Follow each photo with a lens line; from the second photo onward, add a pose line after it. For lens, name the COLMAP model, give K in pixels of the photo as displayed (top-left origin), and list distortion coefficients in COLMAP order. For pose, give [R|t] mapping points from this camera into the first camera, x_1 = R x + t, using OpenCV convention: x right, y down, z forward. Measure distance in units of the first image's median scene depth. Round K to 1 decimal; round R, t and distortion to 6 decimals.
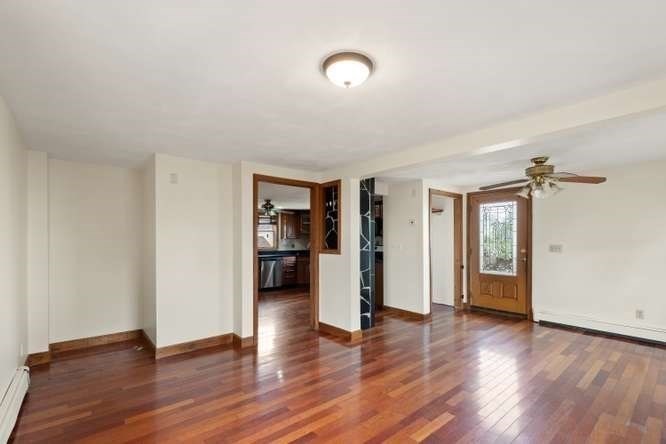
lens RADIAL K [[301.9, 0, 340.1], [0, 301.9, 238.9], [0, 0, 1]] dist [0.016700, -0.005058]
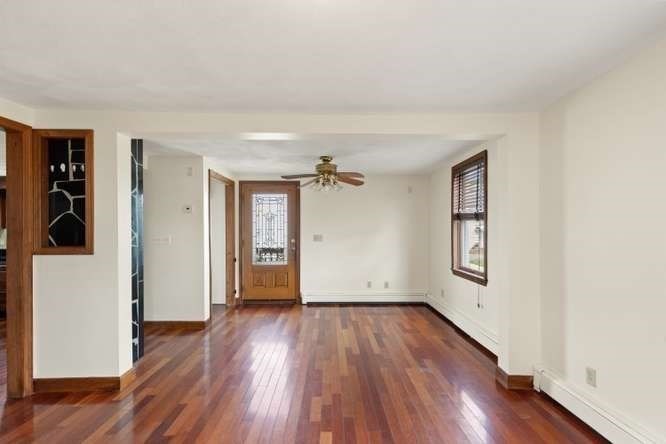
lens RADIAL K [[301.9, 0, 333.3], [0, 301.9, 232.4], [0, 0, 1]] dist [0.016700, -0.005058]
pose [[0.640829, -0.004074, 0.767673, -0.137877], [-0.001992, 0.999974, 0.006970, 0.001647], [-0.767681, -0.005995, 0.640804, 0.213213]]
